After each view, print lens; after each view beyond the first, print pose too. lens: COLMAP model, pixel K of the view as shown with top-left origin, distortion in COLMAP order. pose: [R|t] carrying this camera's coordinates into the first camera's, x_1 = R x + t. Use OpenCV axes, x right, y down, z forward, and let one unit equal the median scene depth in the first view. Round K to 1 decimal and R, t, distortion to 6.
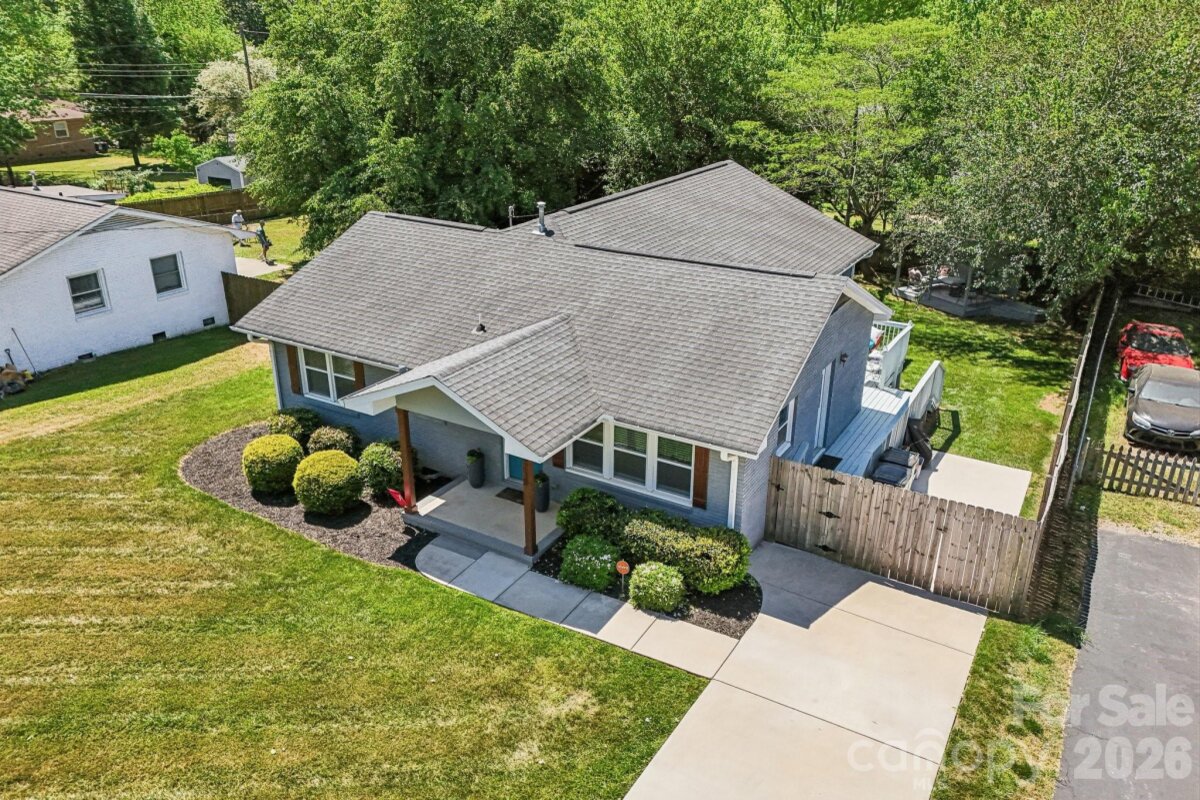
lens RADIAL K [[873.3, 0, 600.0], [0, 873.3, 400.0], [0, 0, 1]] dist [0.075122, -0.131591]
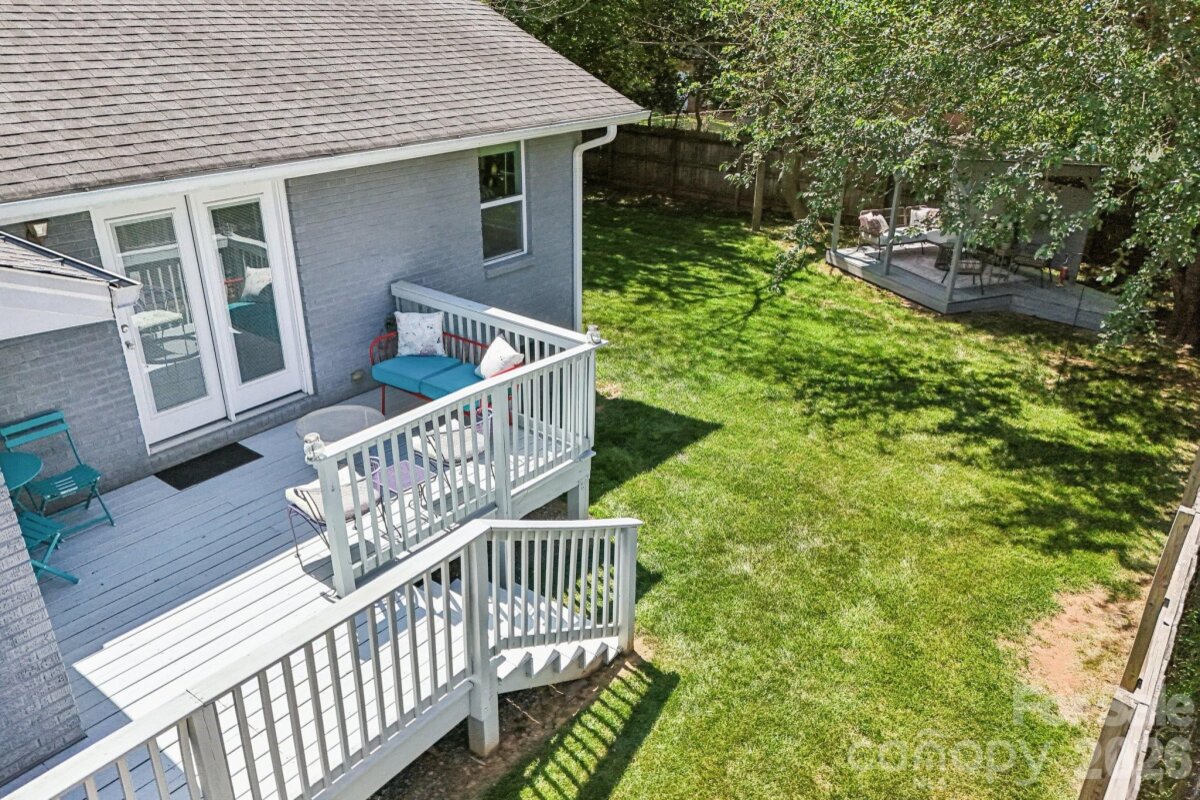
lens RADIAL K [[873.3, 0, 600.0], [0, 873.3, 400.0], [0, 0, 1]] dist [0.075122, -0.131591]
pose [[0.991832, 0.053242, -0.115909, 0.328949], [-0.049560, 0.998178, 0.034429, -0.063670], [0.117531, -0.028404, 0.992663, 0.592916]]
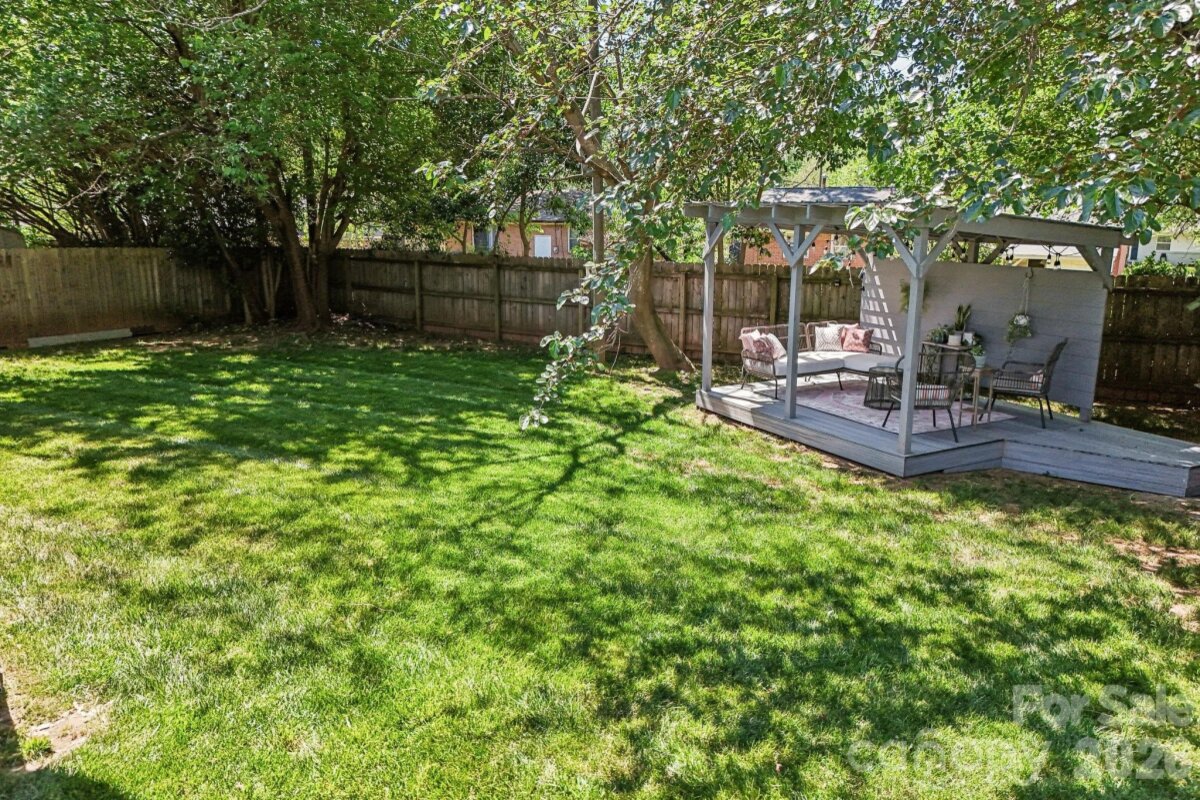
lens RADIAL K [[873.3, 0, 600.0], [0, 873.3, 400.0], [0, 0, 1]] dist [0.075122, -0.131591]
pose [[0.999931, -0.005781, -0.010216, 0.370766], [0.003857, 0.983806, -0.179196, -0.079527], [0.011087, 0.179145, 0.983760, 0.840229]]
